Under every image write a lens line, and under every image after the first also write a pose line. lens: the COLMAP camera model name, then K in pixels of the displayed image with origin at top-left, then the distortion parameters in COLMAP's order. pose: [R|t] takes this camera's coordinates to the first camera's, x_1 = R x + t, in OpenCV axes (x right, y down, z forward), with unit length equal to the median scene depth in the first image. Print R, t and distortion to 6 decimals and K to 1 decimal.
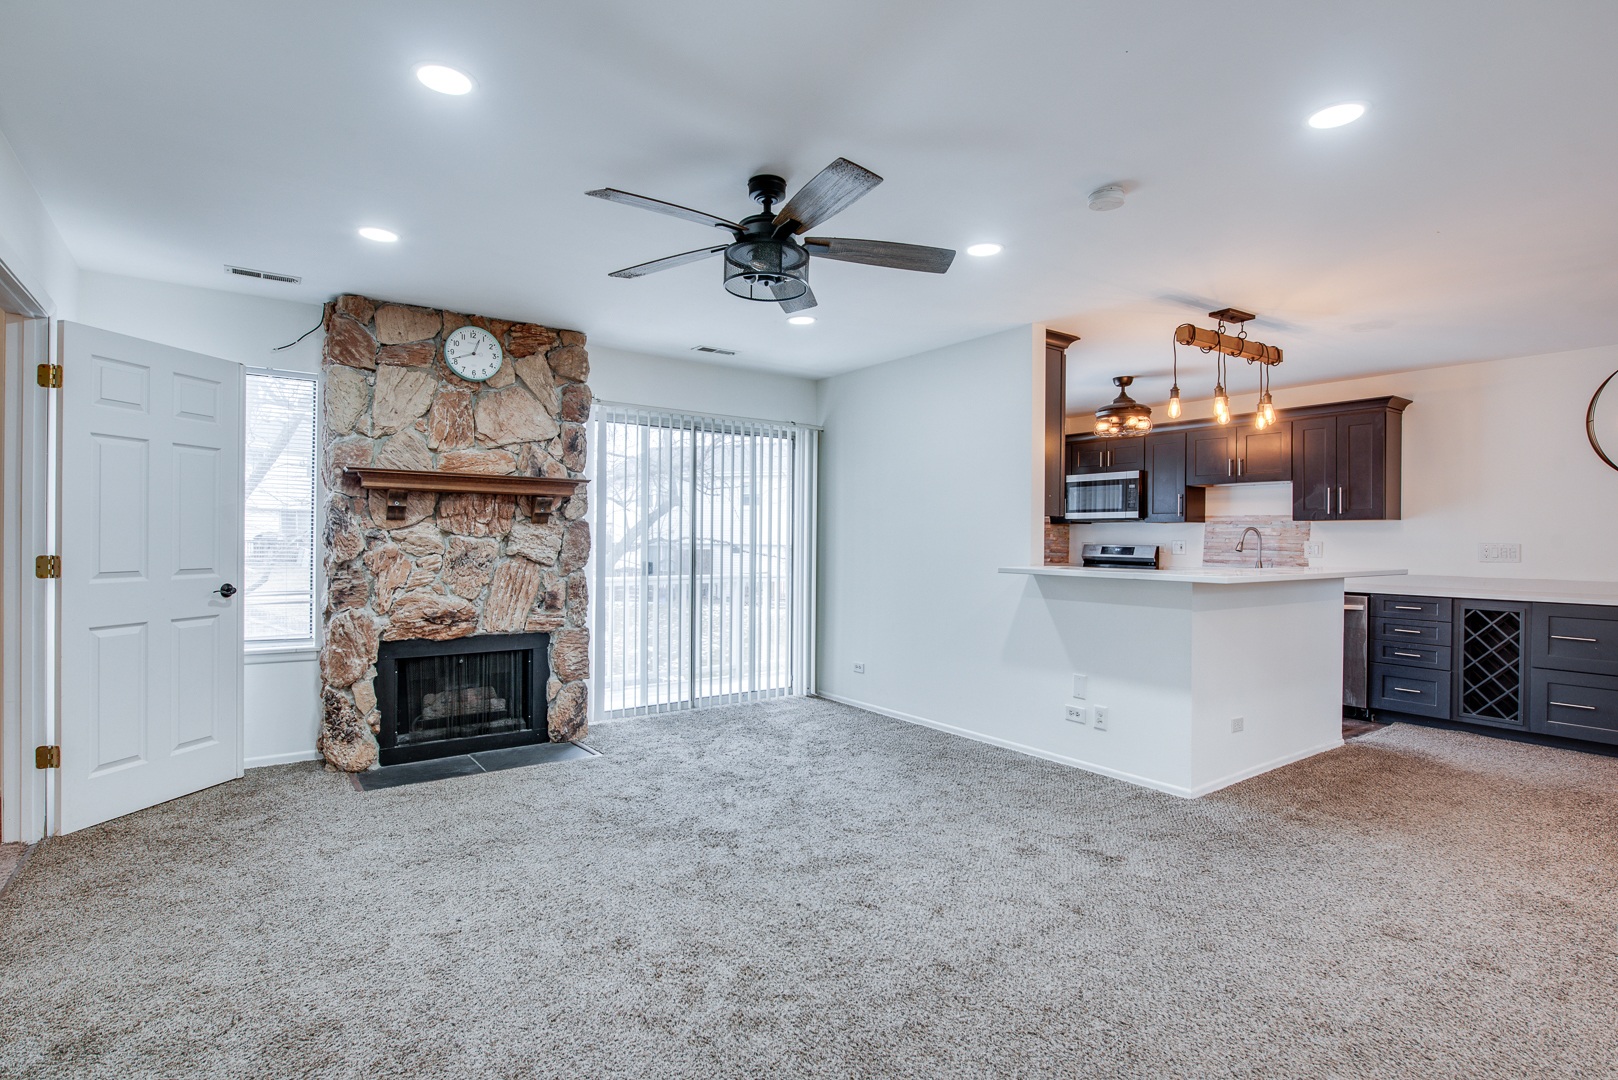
lens RADIAL K [[805.2, 0, 812.6], [0, 805.2, 540.7], [0, 0, 1]] dist [-0.007544, -0.002405]
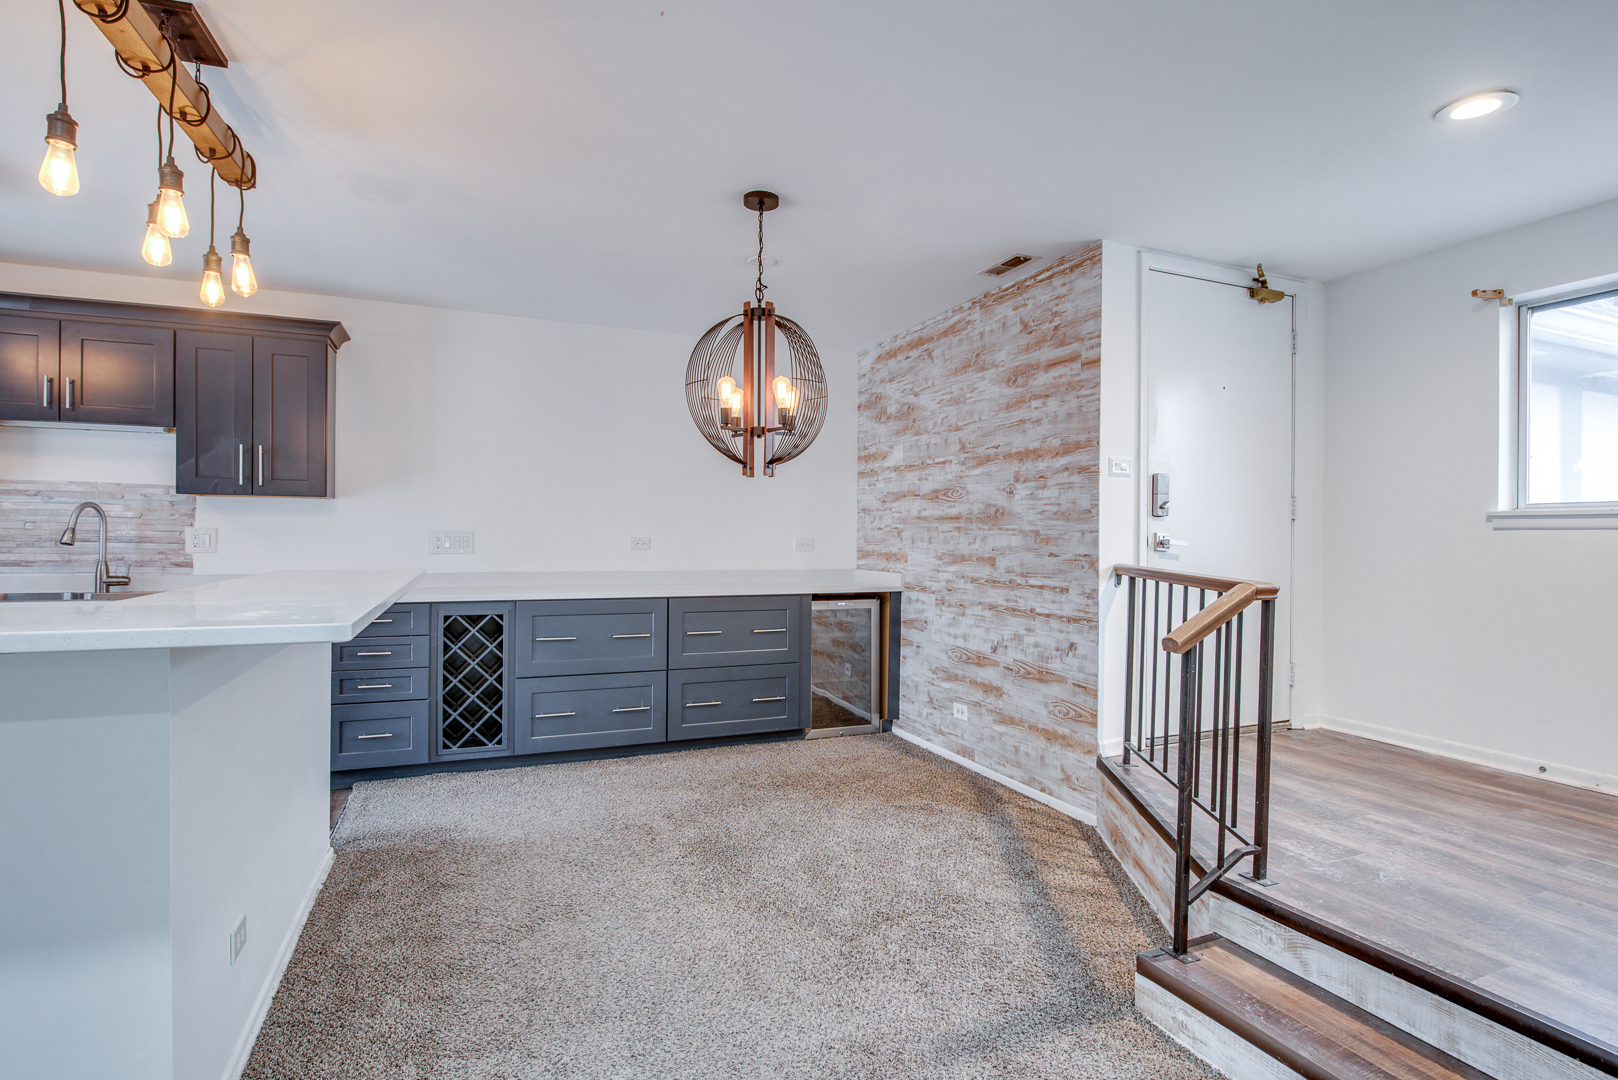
lens RADIAL K [[805.2, 0, 812.6], [0, 805.2, 540.7], [0, 0, 1]] dist [-0.007544, -0.002405]
pose [[0.221710, -0.011363, 0.975047, 0.182452], [-0.004379, 0.999910, 0.012648, 0.001890], [-0.975103, -0.007074, 0.221640, 0.637572]]
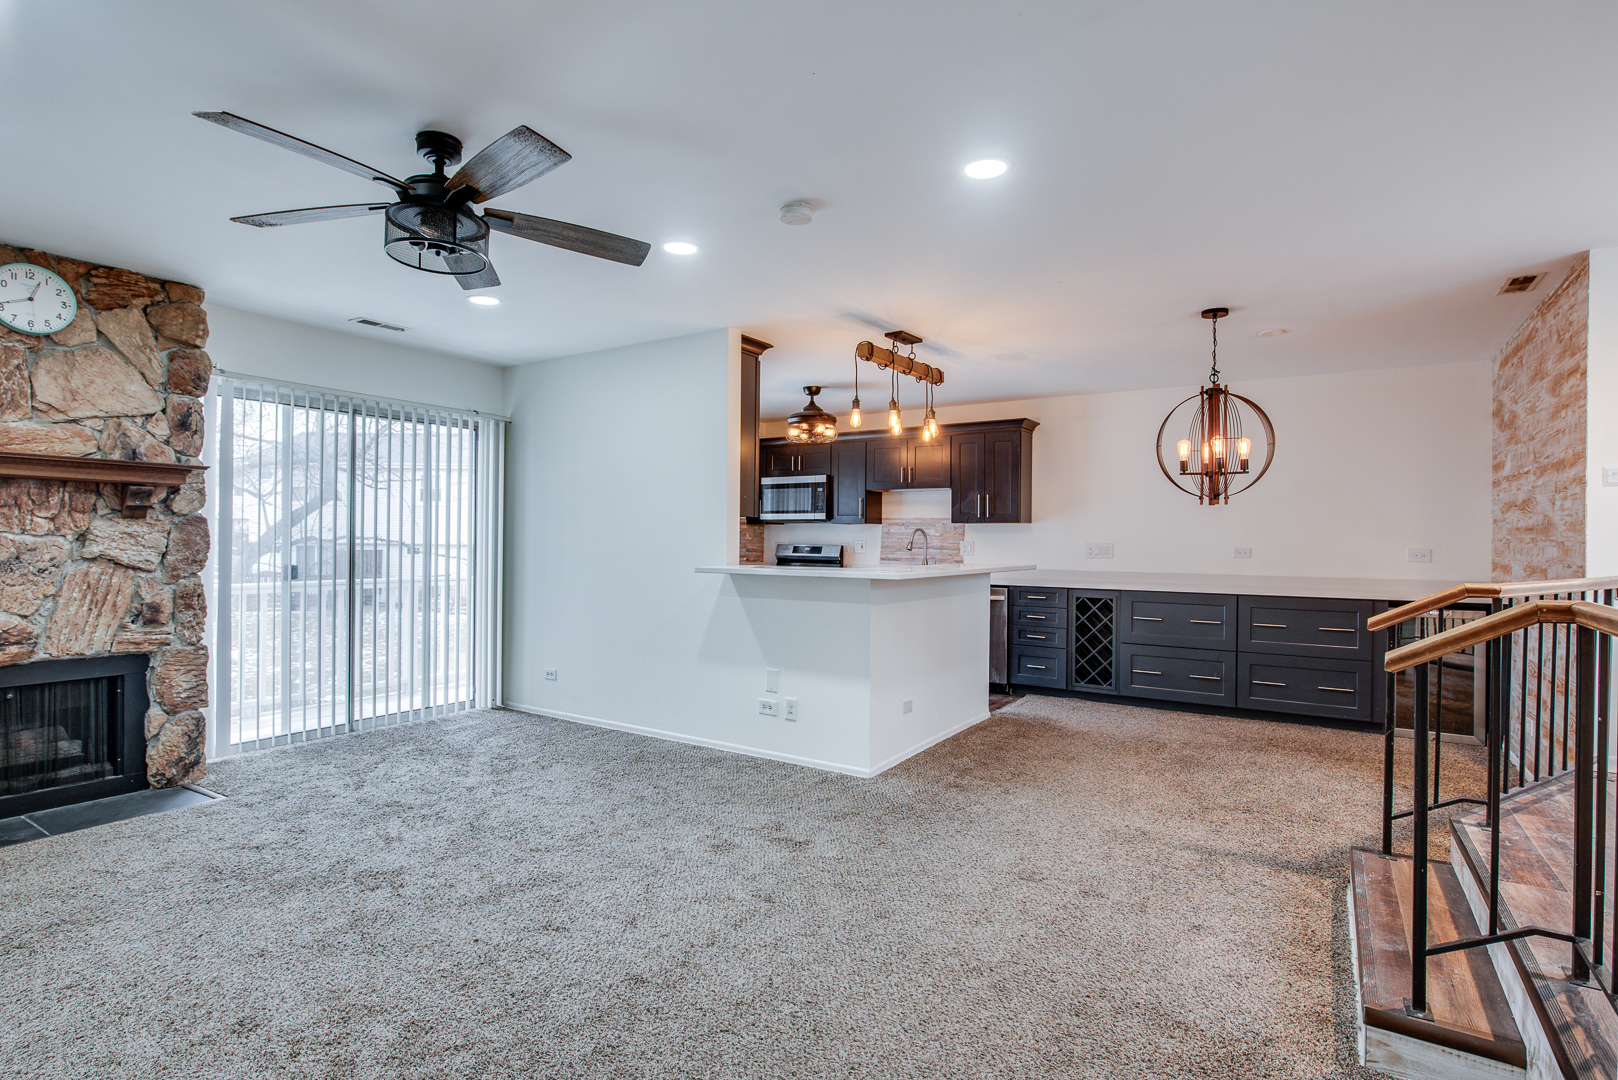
lens RADIAL K [[805.2, 0, 812.6], [0, 805.2, 540.7], [0, 0, 1]] dist [-0.007544, -0.002405]
pose [[0.933051, 0.000681, 0.359744, 0.006522], [-0.000810, 1.000000, 0.000207, -0.000001], [-0.359743, -0.000484, 0.933051, 0.009989]]
